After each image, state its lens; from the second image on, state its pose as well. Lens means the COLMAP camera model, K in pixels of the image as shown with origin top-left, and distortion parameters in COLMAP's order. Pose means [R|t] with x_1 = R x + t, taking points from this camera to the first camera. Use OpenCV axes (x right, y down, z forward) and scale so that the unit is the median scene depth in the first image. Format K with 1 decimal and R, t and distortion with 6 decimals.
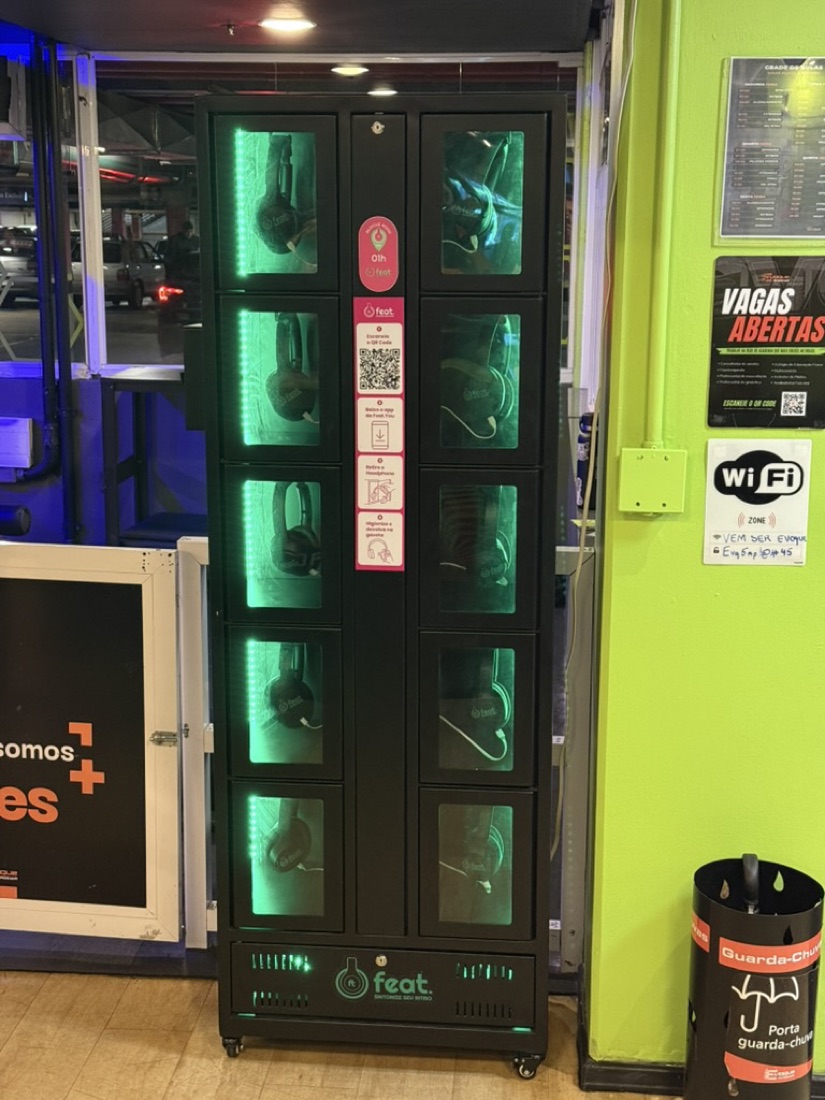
lens RADIAL K [[1528.1, 0, 411.8], [0, 1528.1, 544.0], [0, 0, 1]] dist [0.070199, 0.000000]
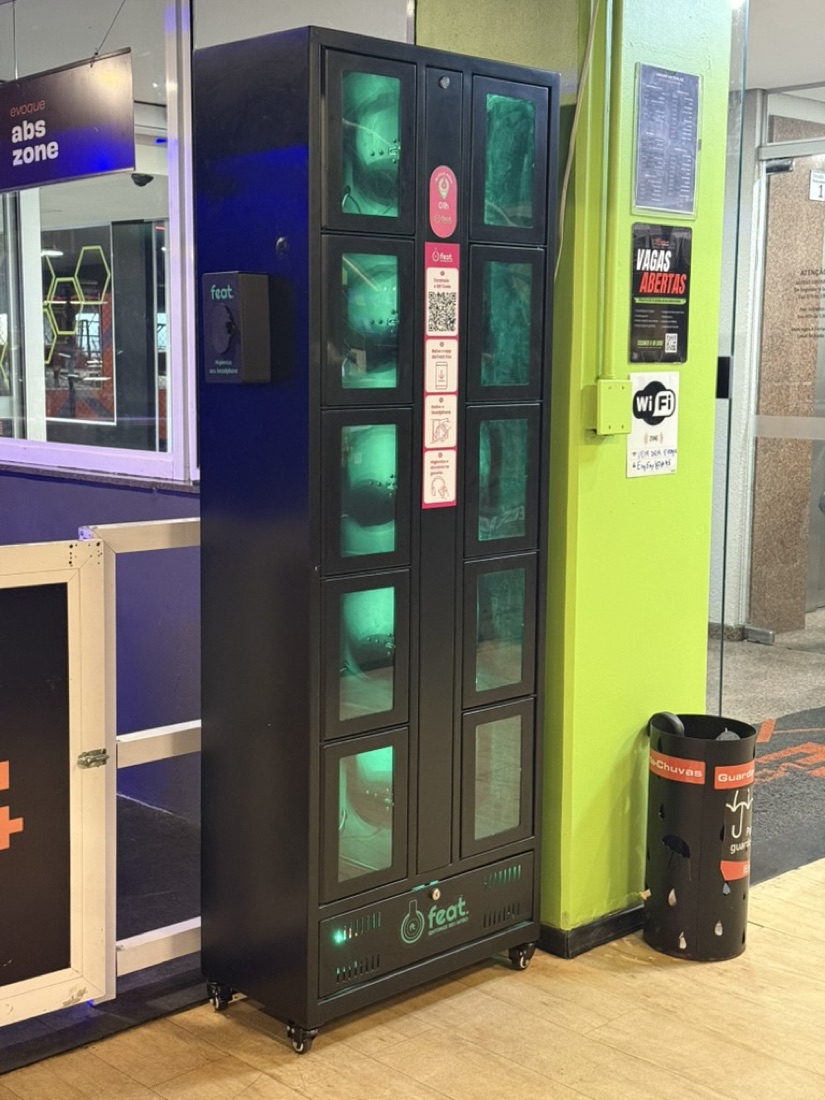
lens RADIAL K [[1528.1, 0, 412.9], [0, 1528.1, 554.4], [0, 0, 1]] dist [0.070199, 0.000000]
pose [[0.652852, -0.100879, 0.750738, -0.839580], [0.147889, 0.988995, 0.004288, 0.043164], [-0.742908, 0.108226, 0.660586, 0.335702]]
